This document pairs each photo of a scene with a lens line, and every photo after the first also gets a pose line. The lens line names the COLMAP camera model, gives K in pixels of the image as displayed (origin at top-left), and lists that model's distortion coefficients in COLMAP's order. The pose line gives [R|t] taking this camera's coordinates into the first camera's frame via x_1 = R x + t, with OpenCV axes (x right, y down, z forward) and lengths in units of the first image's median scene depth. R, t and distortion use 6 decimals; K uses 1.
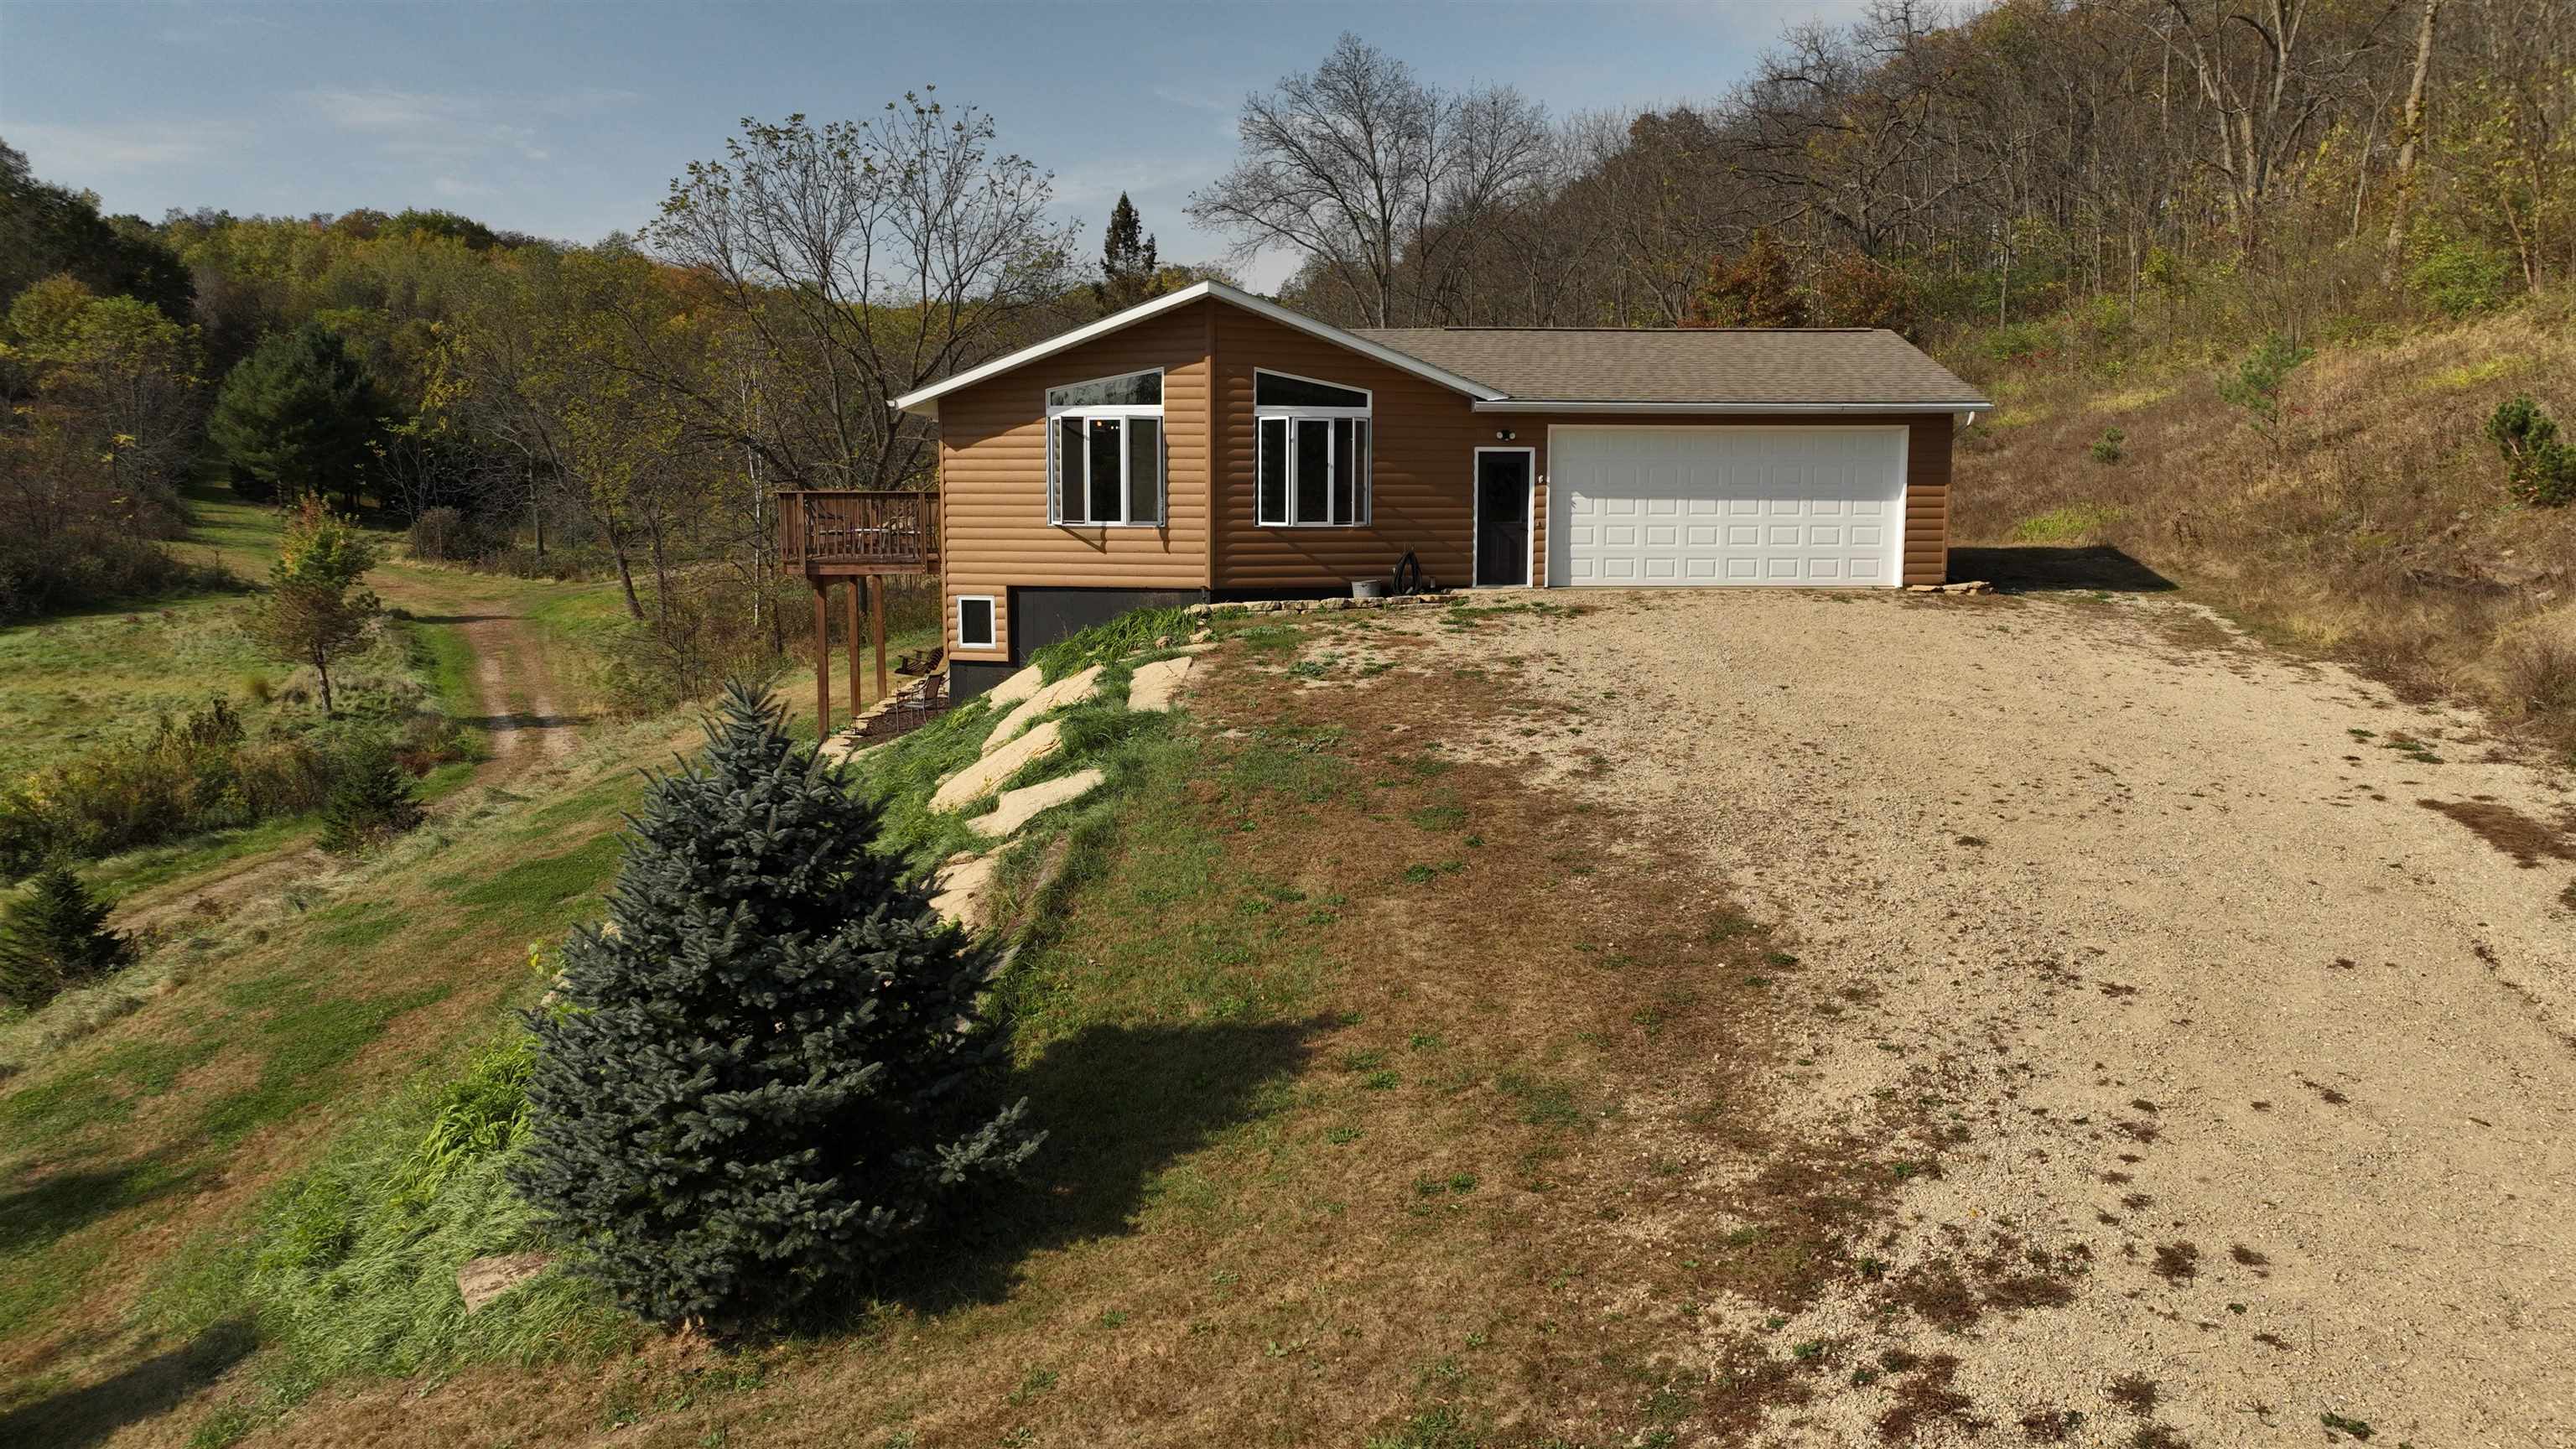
lens RADIAL K [[1808.6, 0, 1288.0], [0, 1808.6, 724.5], [0, 0, 1]] dist [-0.016719, 0.033168]
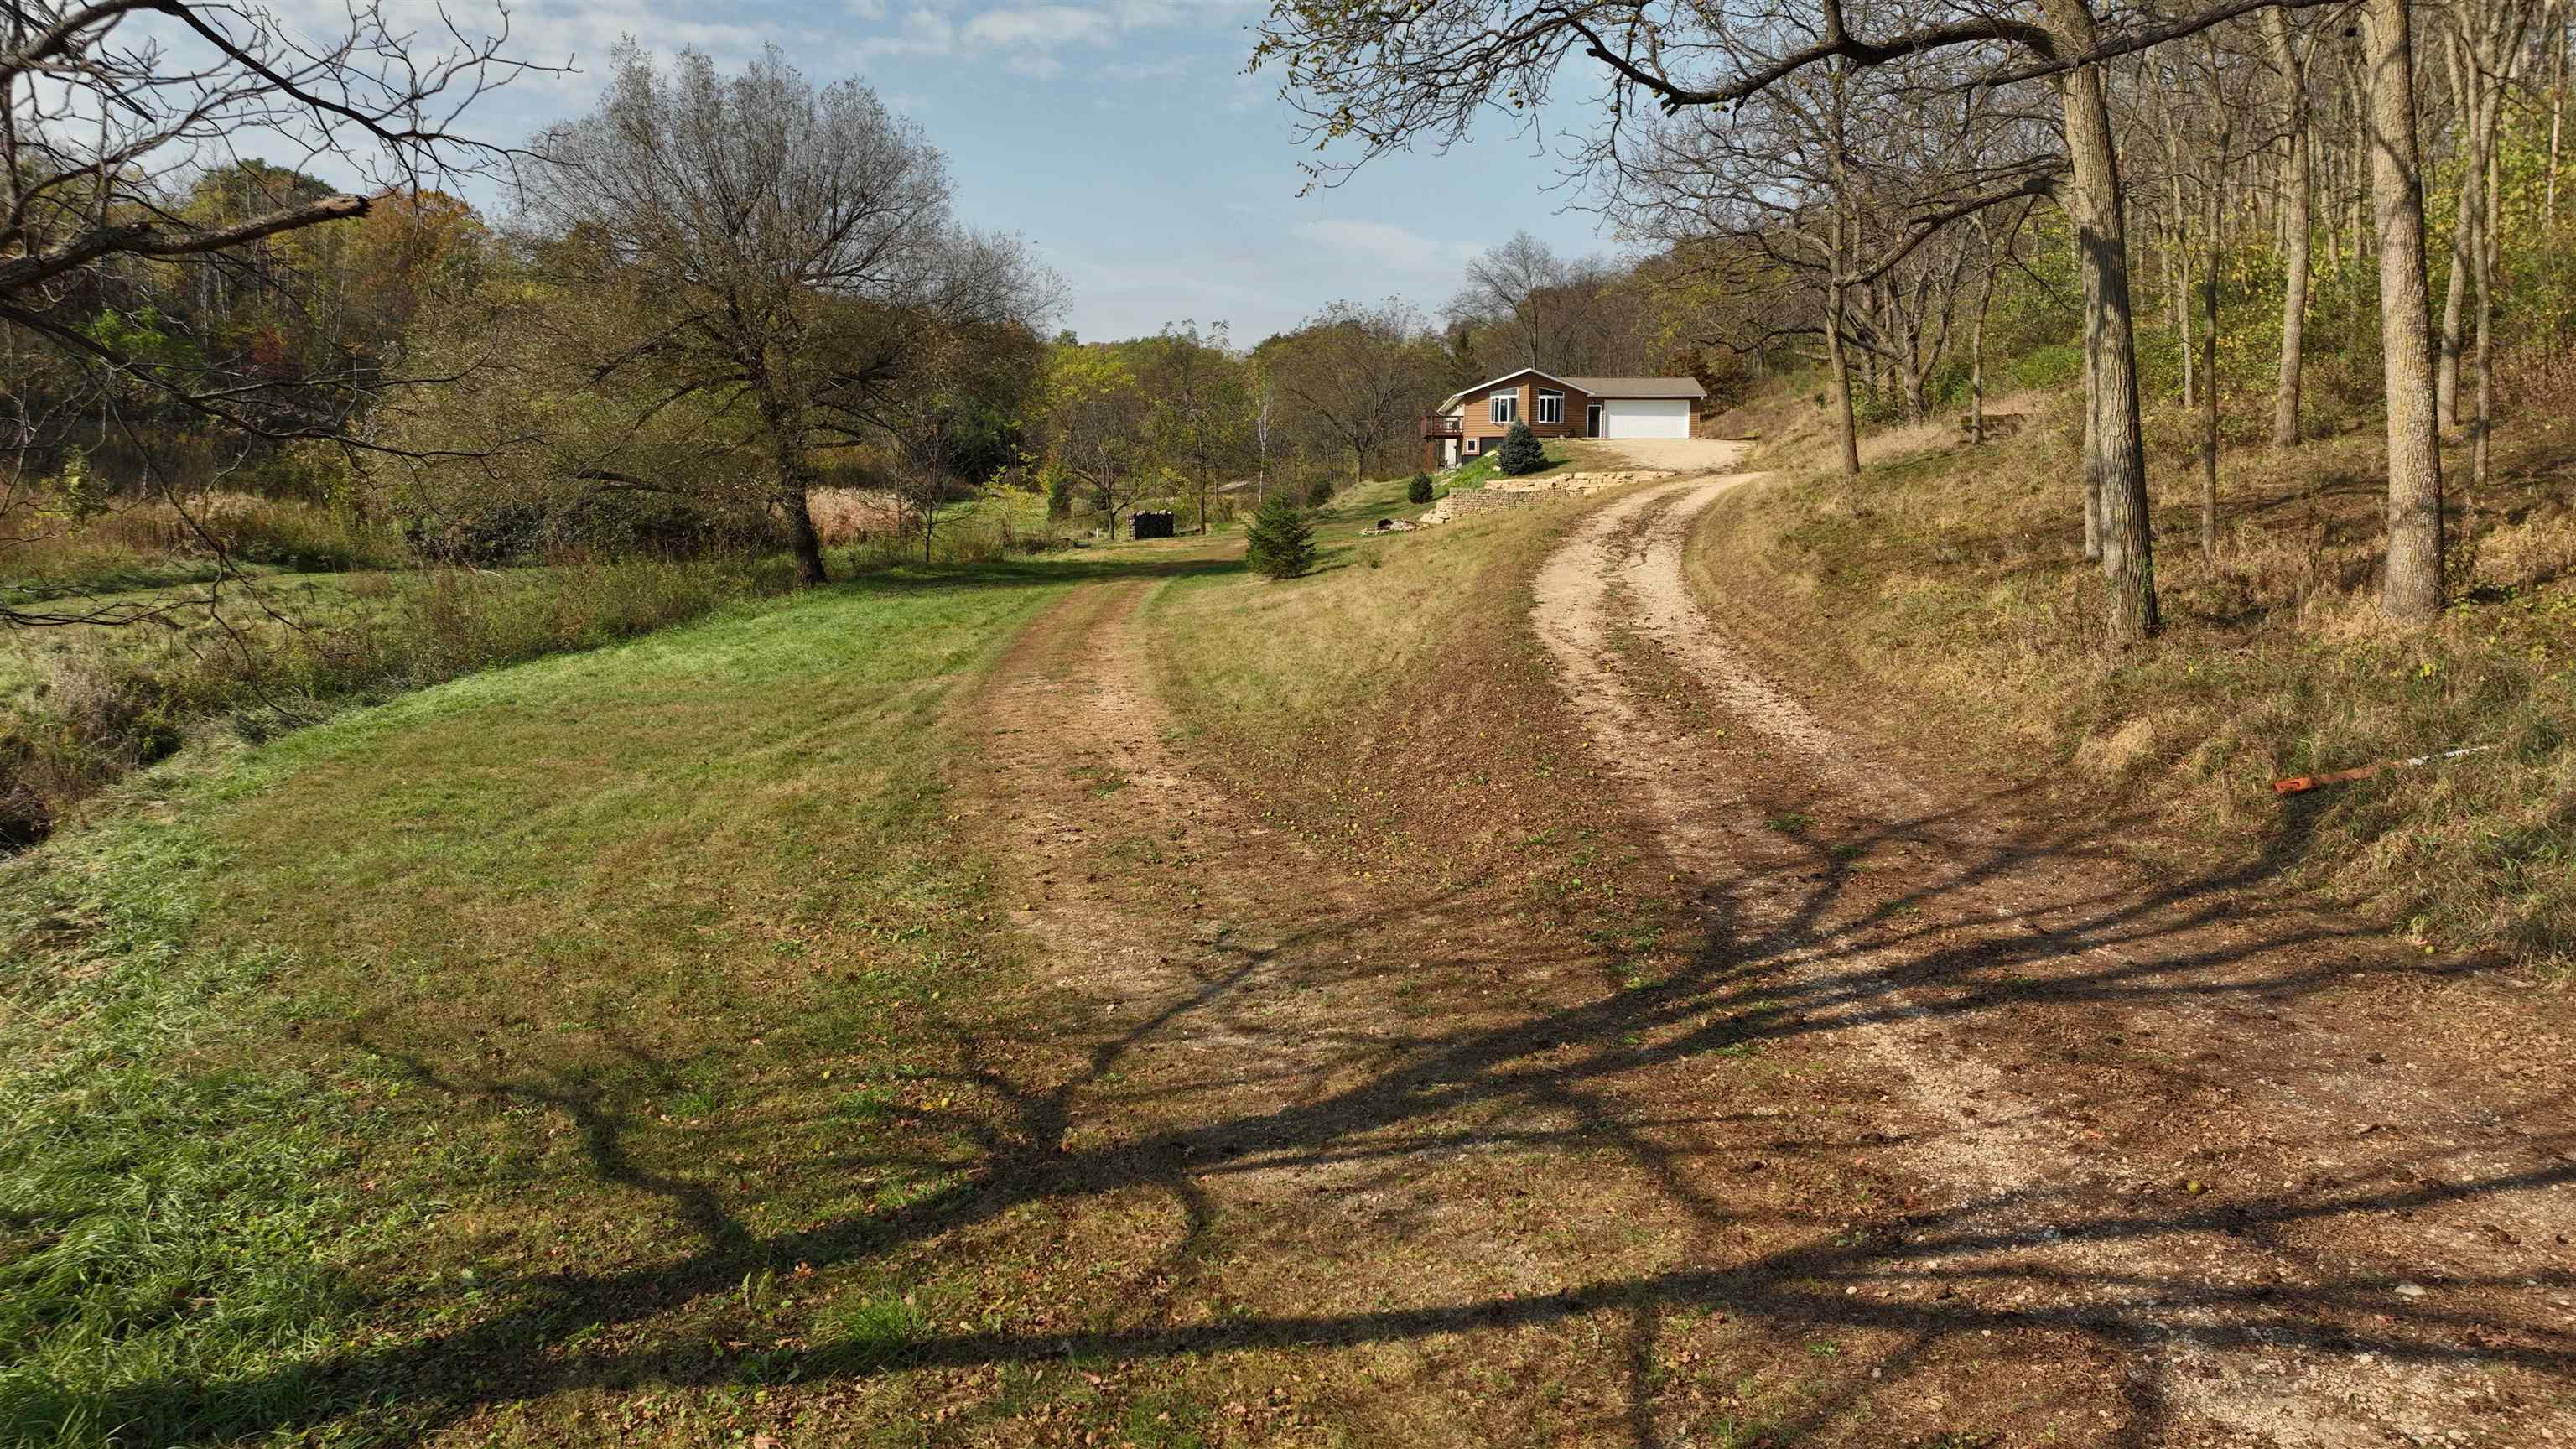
lens RADIAL K [[1808.6, 0, 1288.0], [0, 1808.6, 724.5], [0, 0, 1]] dist [-0.016719, 0.033168]
pose [[0.998714, 0.004868, -0.050464, -0.397784], [-0.005680, 0.999856, -0.015970, 0.696771], [0.050380, 0.016236, 0.998598, -3.405099]]
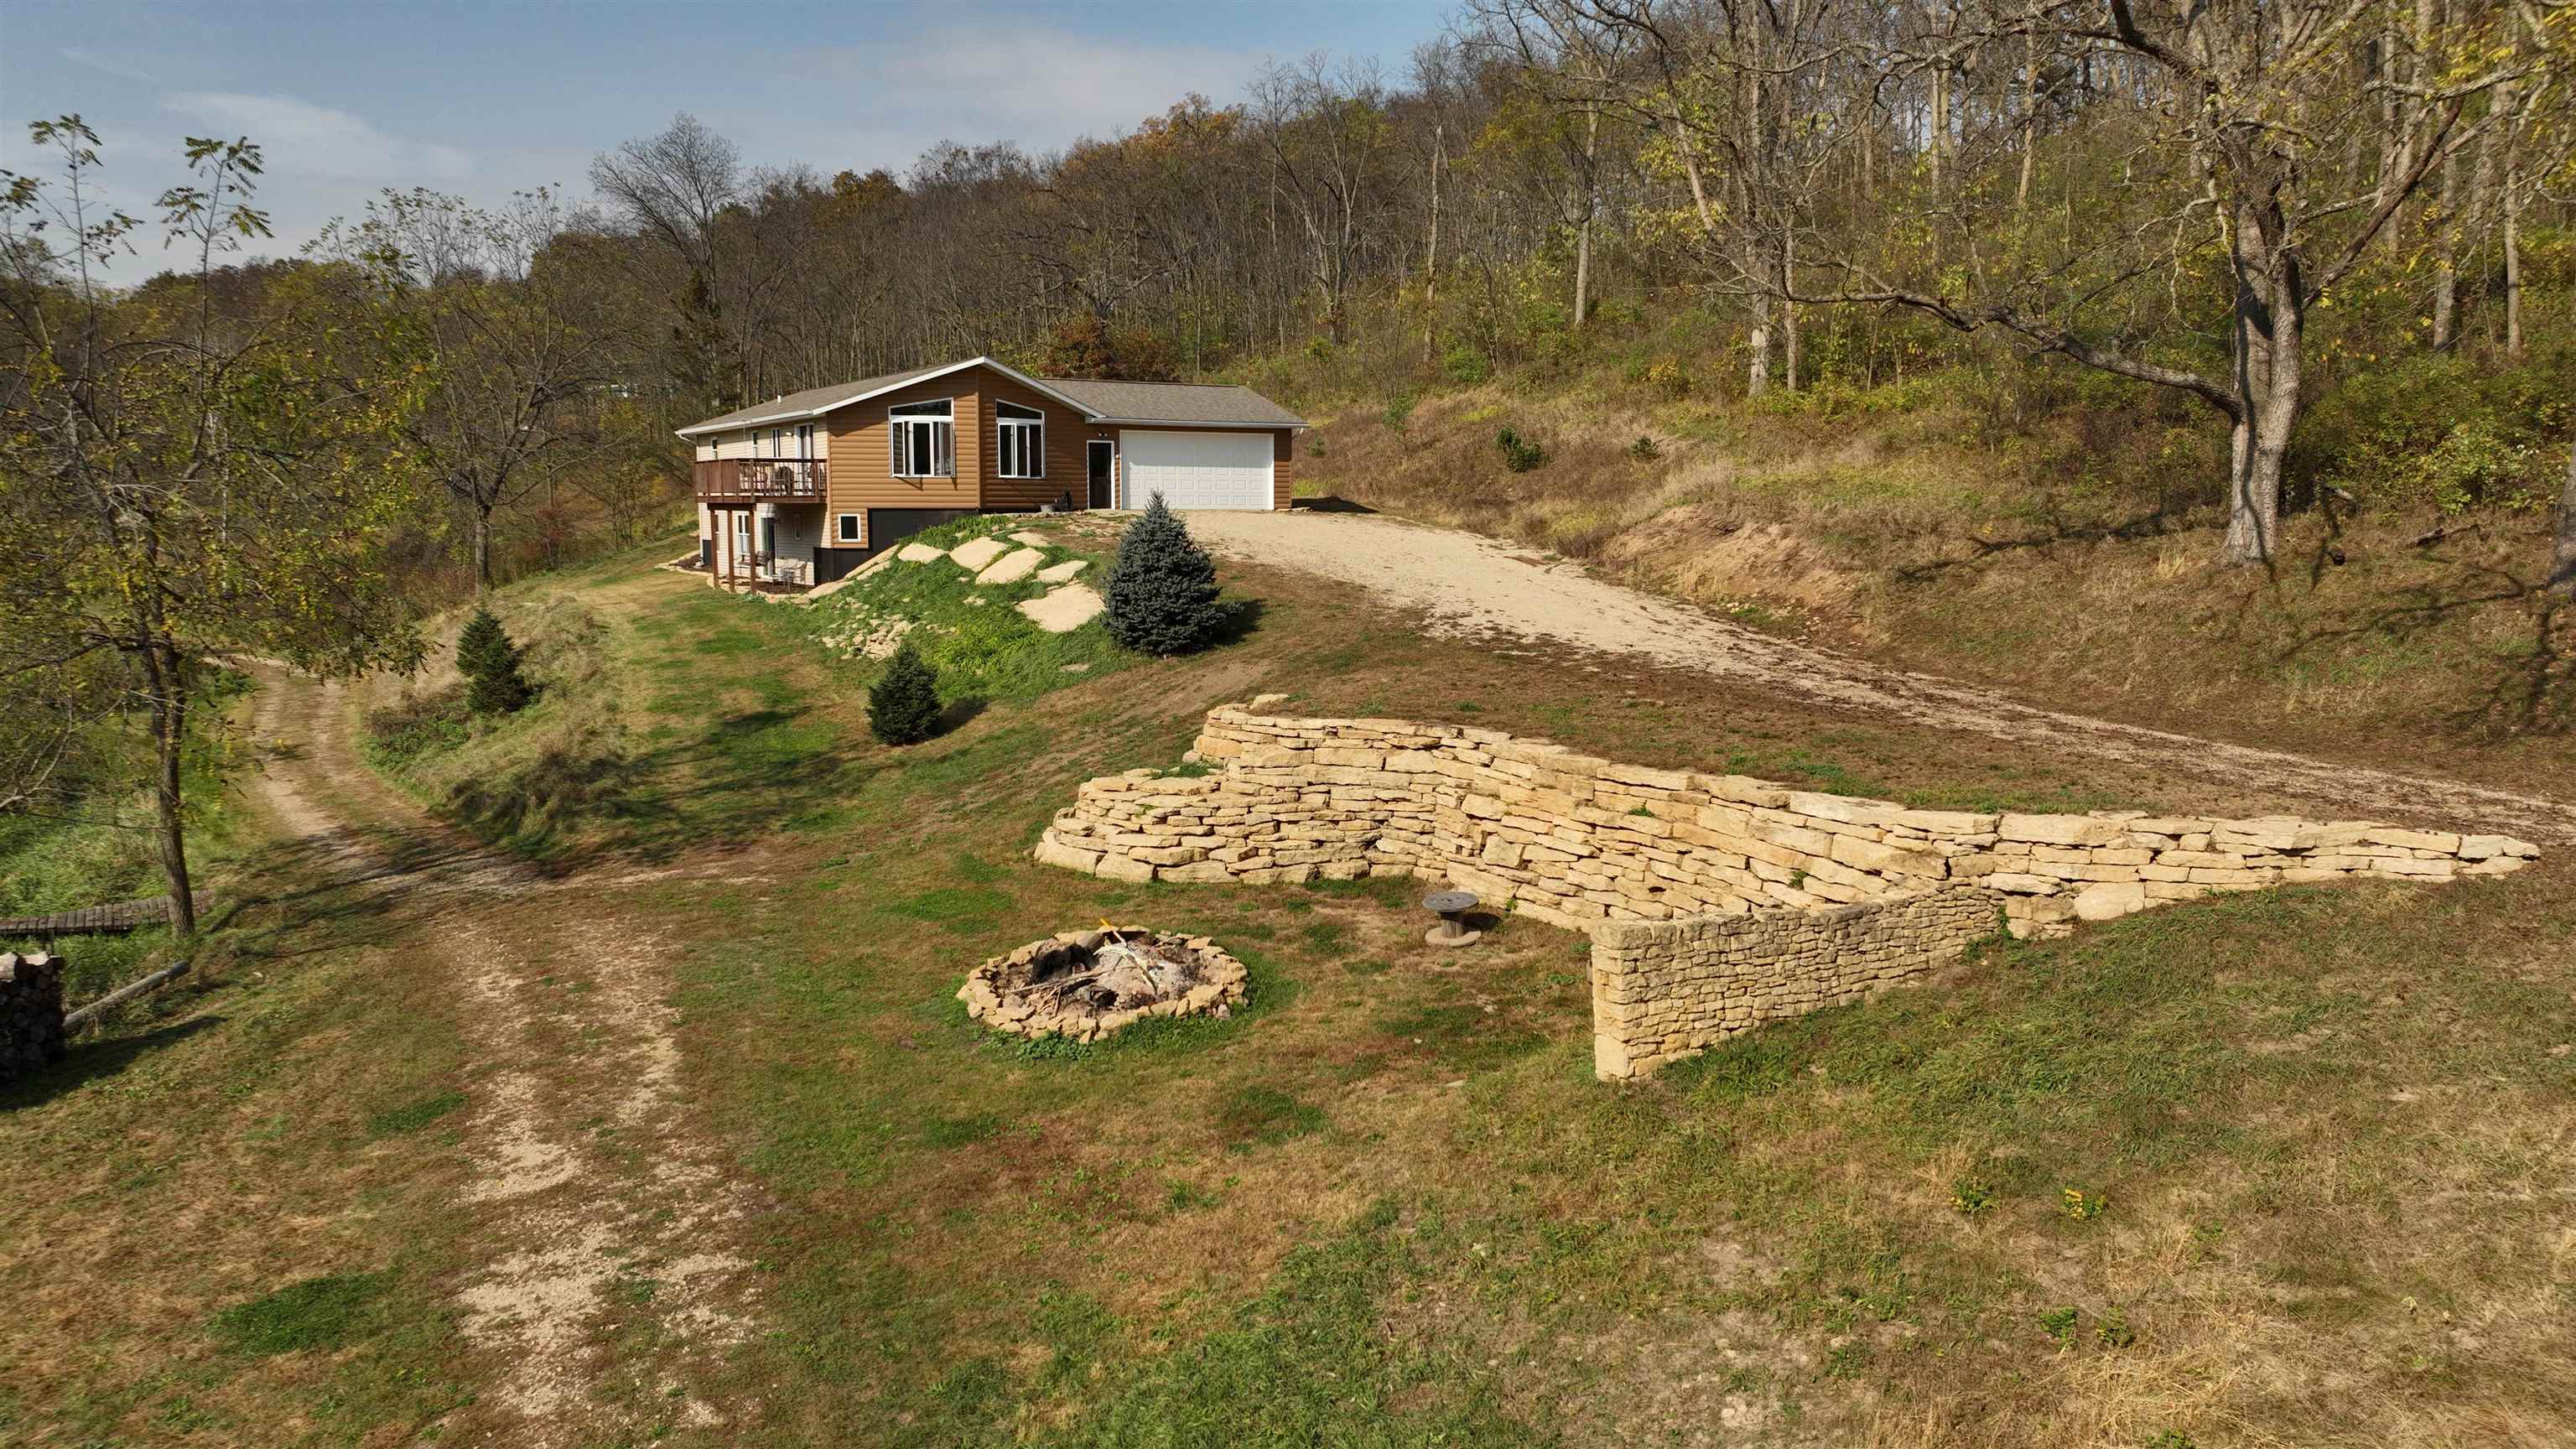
lens RADIAL K [[1808.6, 0, 1288.0], [0, 1808.6, 724.5], [0, 0, 1]] dist [-0.016719, 0.033168]
pose [[0.876325, -0.056936, 0.478343, -0.701882], [0.059822, 0.998167, 0.009217, 0.163530], [-0.477991, 0.020539, 0.878125, -0.903217]]
